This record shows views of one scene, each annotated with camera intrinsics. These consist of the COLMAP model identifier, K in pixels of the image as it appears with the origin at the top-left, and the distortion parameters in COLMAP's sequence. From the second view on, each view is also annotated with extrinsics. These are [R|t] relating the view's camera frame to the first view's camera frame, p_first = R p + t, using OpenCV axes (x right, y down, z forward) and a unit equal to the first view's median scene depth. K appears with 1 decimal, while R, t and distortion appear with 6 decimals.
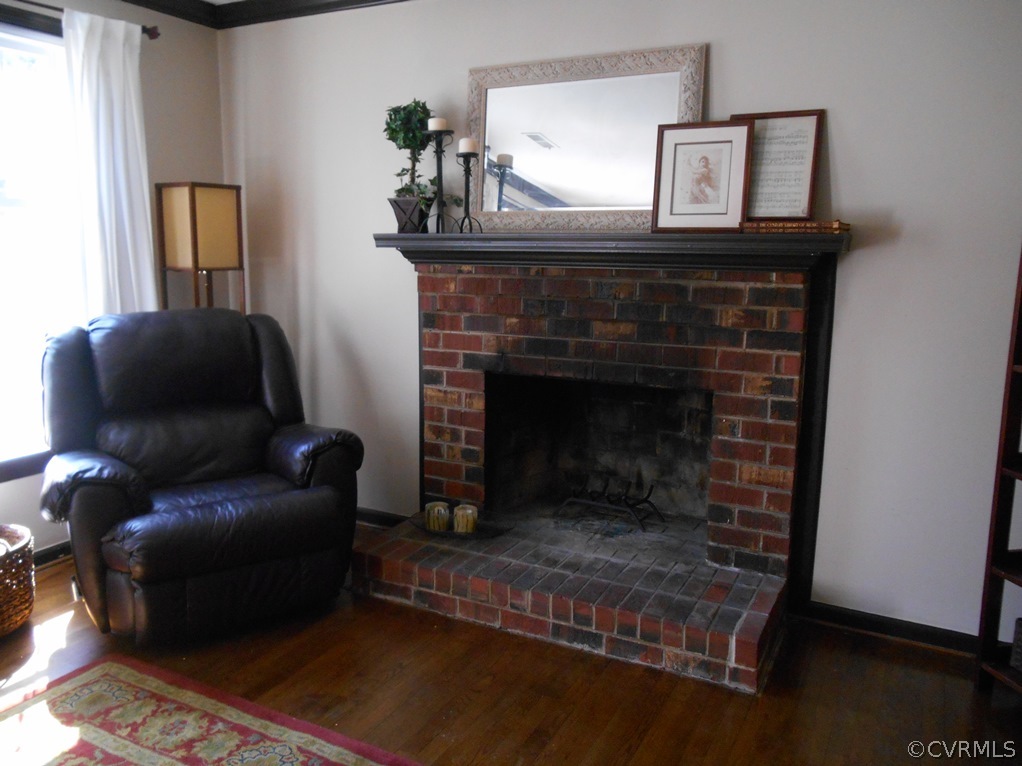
lens RADIAL K [[822.3, 0, 511.0], [0, 822.3, 383.0], [0, 0, 1]] dist [0.012727, -0.002388]
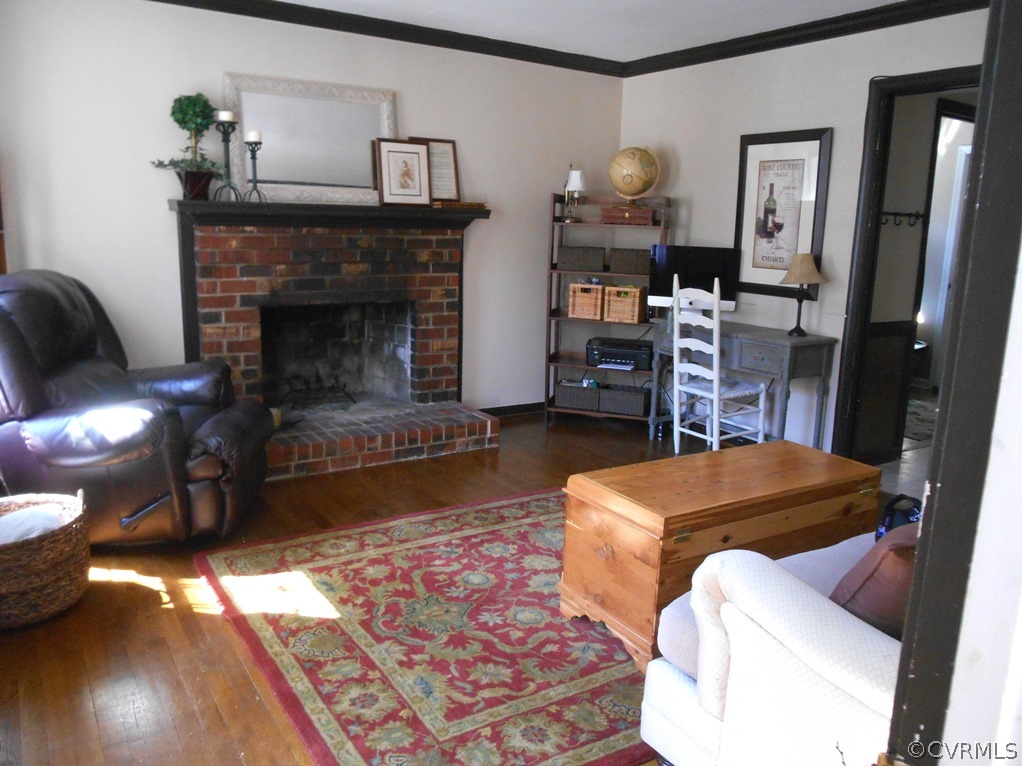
lens RADIAL K [[822.3, 0, 511.0], [0, 822.3, 383.0], [0, 0, 1]] dist [0.012727, -0.002388]
pose [[0.491083, -0.169585, 0.854446, -1.093546], [0.125659, 0.984399, 0.123156, -0.007151], [-0.862002, 0.046889, 0.504732, -0.013632]]
